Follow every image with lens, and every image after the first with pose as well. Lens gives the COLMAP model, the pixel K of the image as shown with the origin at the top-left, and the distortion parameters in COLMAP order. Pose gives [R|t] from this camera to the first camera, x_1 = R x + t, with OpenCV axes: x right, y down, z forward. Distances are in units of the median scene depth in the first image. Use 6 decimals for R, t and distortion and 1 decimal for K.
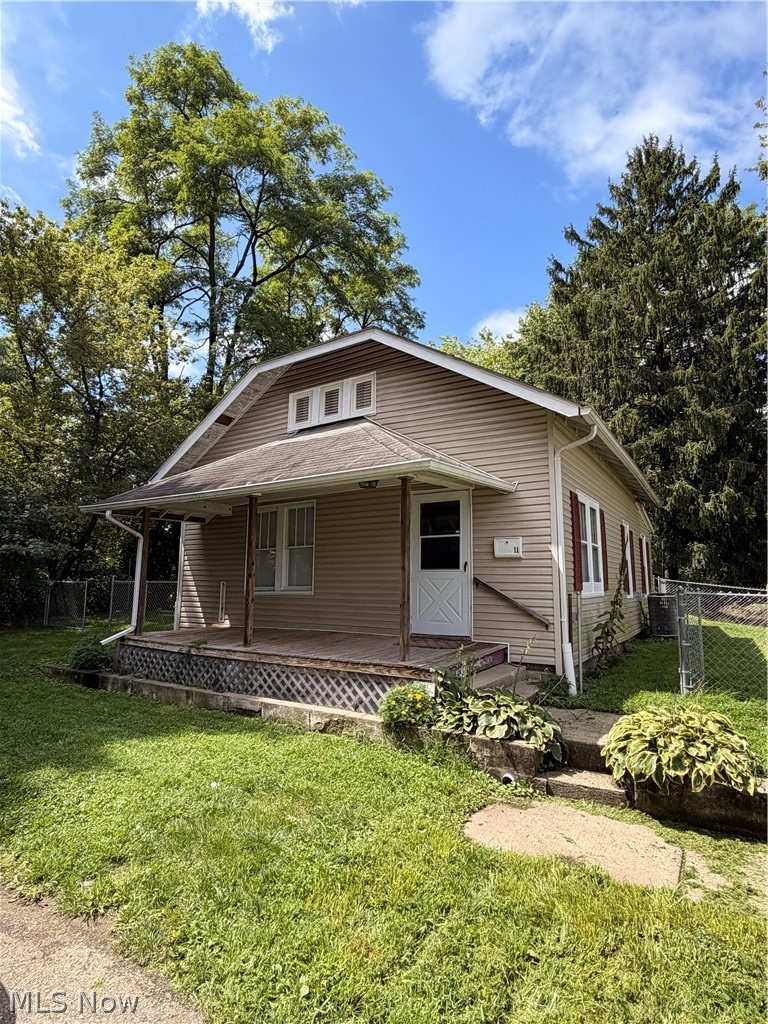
lens RADIAL K [[537.2, 0, 381.8], [0, 537.2, 510.1], [0, 0, 1]] dist [0.001273, -0.000824]
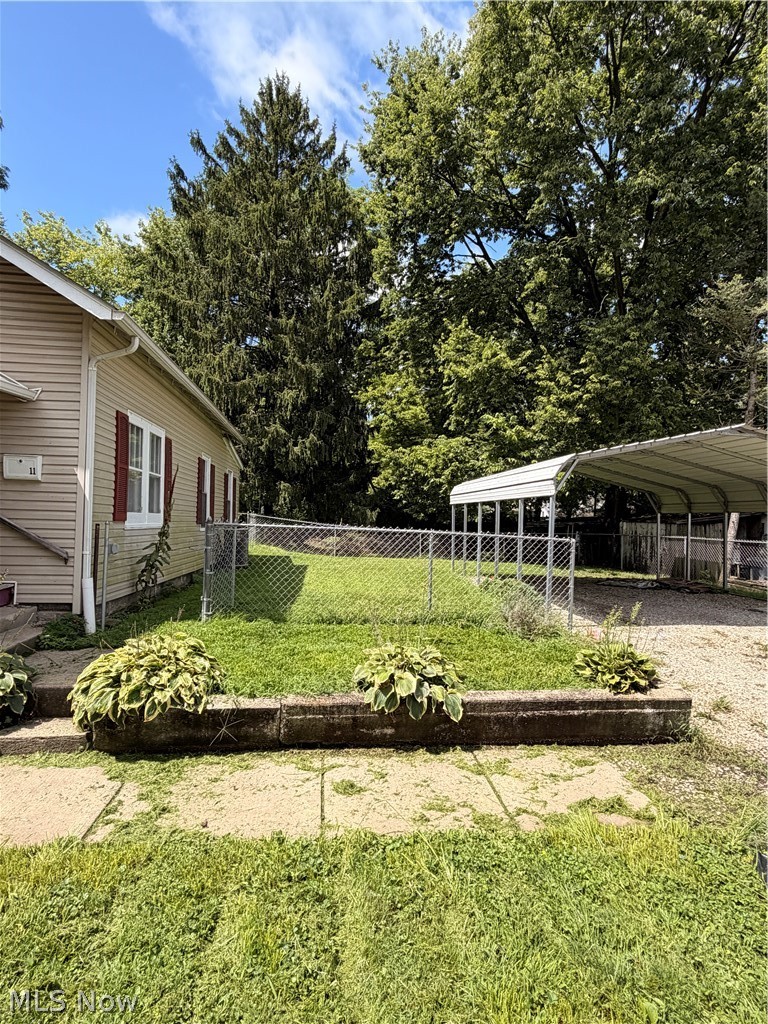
lens RADIAL K [[537.2, 0, 379.5], [0, 537.2, 511.9], [0, 0, 1]] dist [0.001273, -0.000824]
pose [[0.788302, 0.022904, 0.614863, 0.120706], [-0.098028, 0.991218, 0.088756, 0.007927], [-0.607430, -0.130241, 0.783624, 0.011737]]
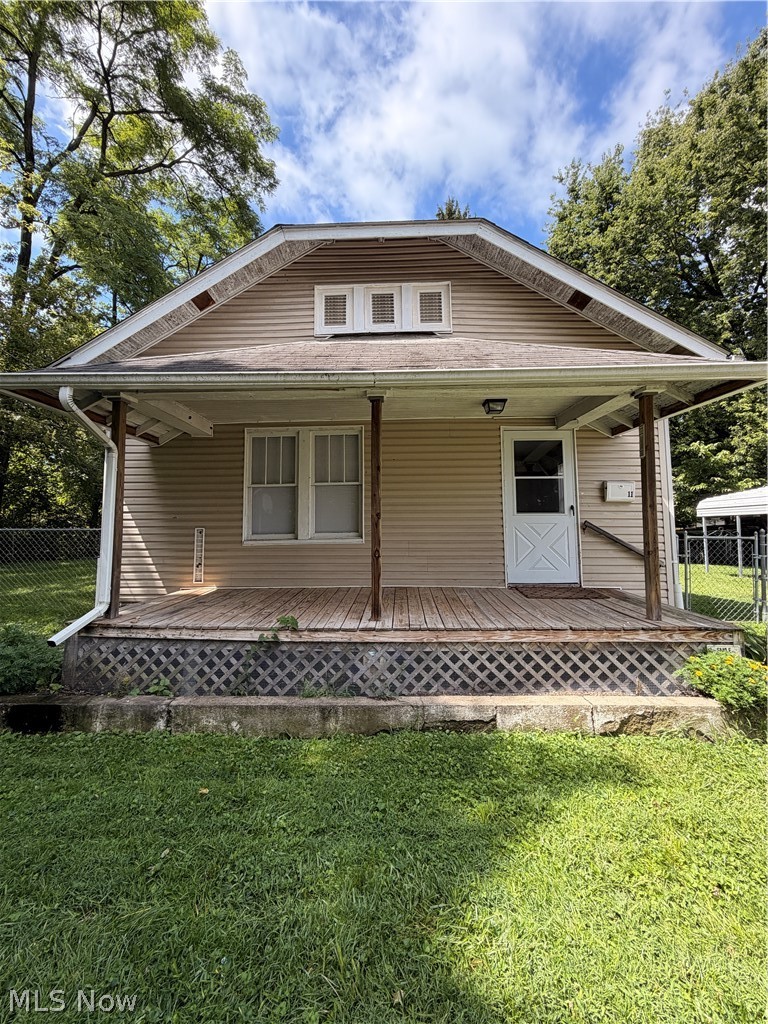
lens RADIAL K [[407.9, 0, 383.2], [0, 407.9, 508.5], [0, 0, 1]] dist [0.002599, -0.001063]
pose [[0.852592, 0.027537, 0.521851, -0.393221], [-0.064110, 0.996579, 0.052156, 0.066778], [-0.518629, -0.077924, 0.851441, 0.435059]]
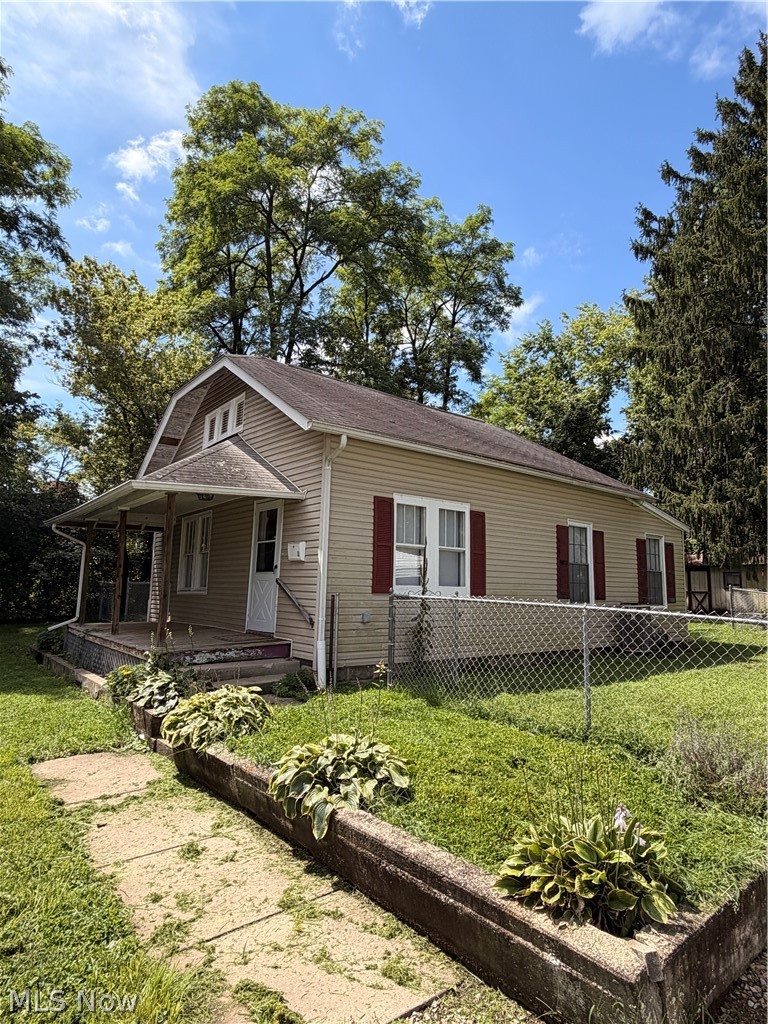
lens RADIAL K [[598.4, 0, 382.5], [0, 598.4, 510.0], [0, 0, 1]] dist [-0.000149, 0.001368]
pose [[0.943016, -0.029805, -0.331411, 0.597494], [0.029899, 0.999541, -0.004816, -0.002174], [0.331402, -0.005367, 0.943474, -0.058225]]
